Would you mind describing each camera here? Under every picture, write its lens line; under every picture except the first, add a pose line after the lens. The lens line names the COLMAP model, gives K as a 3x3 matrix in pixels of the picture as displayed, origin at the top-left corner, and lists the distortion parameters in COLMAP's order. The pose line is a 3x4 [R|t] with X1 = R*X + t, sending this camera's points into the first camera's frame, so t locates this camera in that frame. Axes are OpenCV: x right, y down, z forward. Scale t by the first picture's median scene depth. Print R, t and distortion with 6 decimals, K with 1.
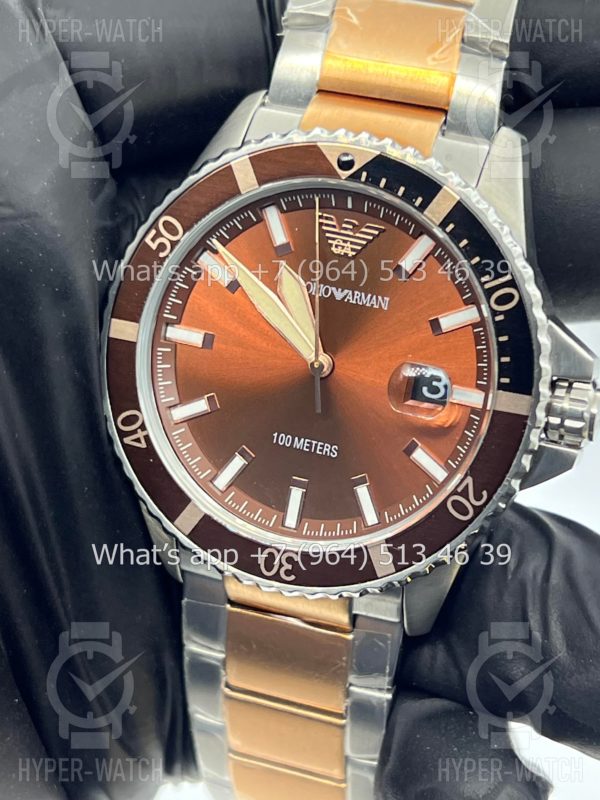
lens RADIAL K [[1864.2, 0, 298.9], [0, 1864.2, 401.8], [0, 0, 1]] dist [0.276281, 0.000000]
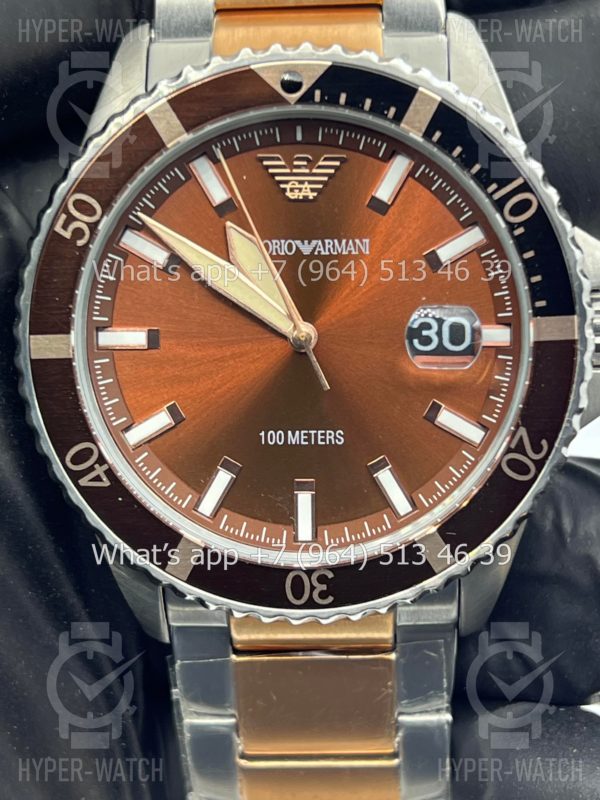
lens RADIAL K [[1864.2, 0, 303.3], [0, 1864.2, 394.8], [0, 0, 1]] dist [0.276281, 0.000000]
pose [[0.950193, -0.212202, 0.228261, -0.179477], [0.217184, 0.976125, 0.003368, 0.002199], [-0.223526, 0.046374, 0.973594, 0.208035]]
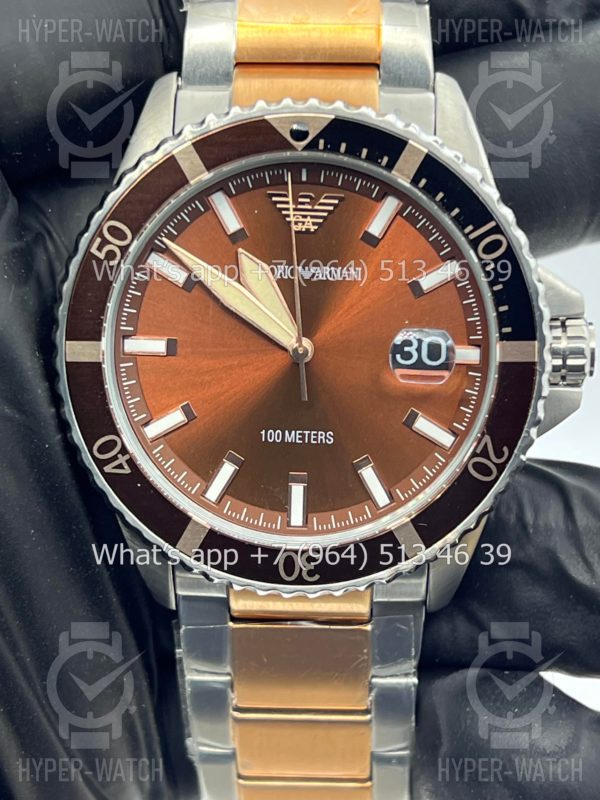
lens RADIAL K [[1864.2, 0, 300.2], [0, 1864.2, 403.0], [0, 0, 1]] dist [0.276281, 0.000000]
pose [[0.955305, -0.183617, 0.231682, -0.212082], [0.182909, 0.982819, 0.024729, -0.016909], [-0.232242, 0.018753, 0.972477, 0.084020]]
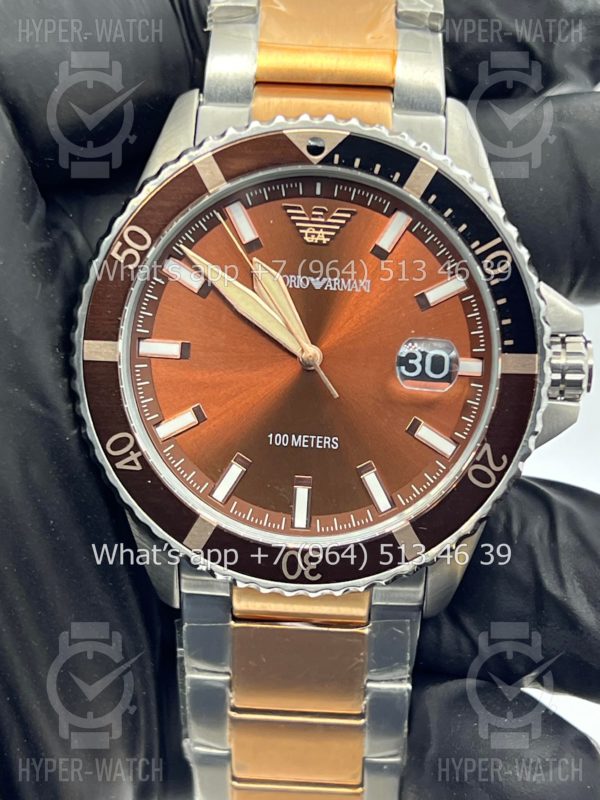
lens RADIAL K [[1864.2, 0, 305.4], [0, 1864.2, 403.3], [0, 0, 1]] dist [0.276281, 0.000000]
pose [[0.957370, -0.142876, 0.251056, -0.239537], [0.151394, 0.988362, -0.014845, 0.018238], [-0.246014, 0.052220, 0.967859, 0.055925]]
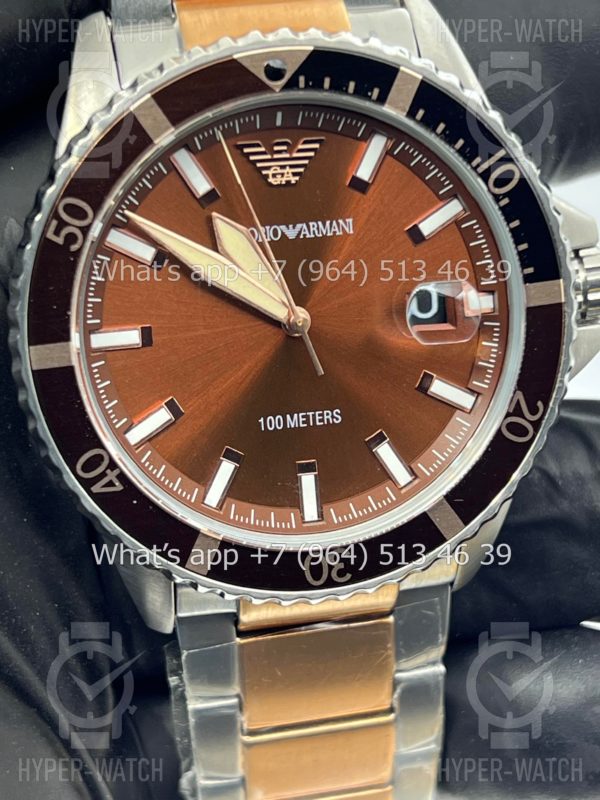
lens RADIAL K [[1864.2, 0, 295.4], [0, 1864.2, 395.4], [0, 0, 1]] dist [0.276281, 0.000000]
pose [[0.859787, -0.317418, 0.400015, -0.326396], [0.293560, 0.948196, 0.121435, -0.088480], [-0.417839, 0.013020, 0.908428, 0.256936]]
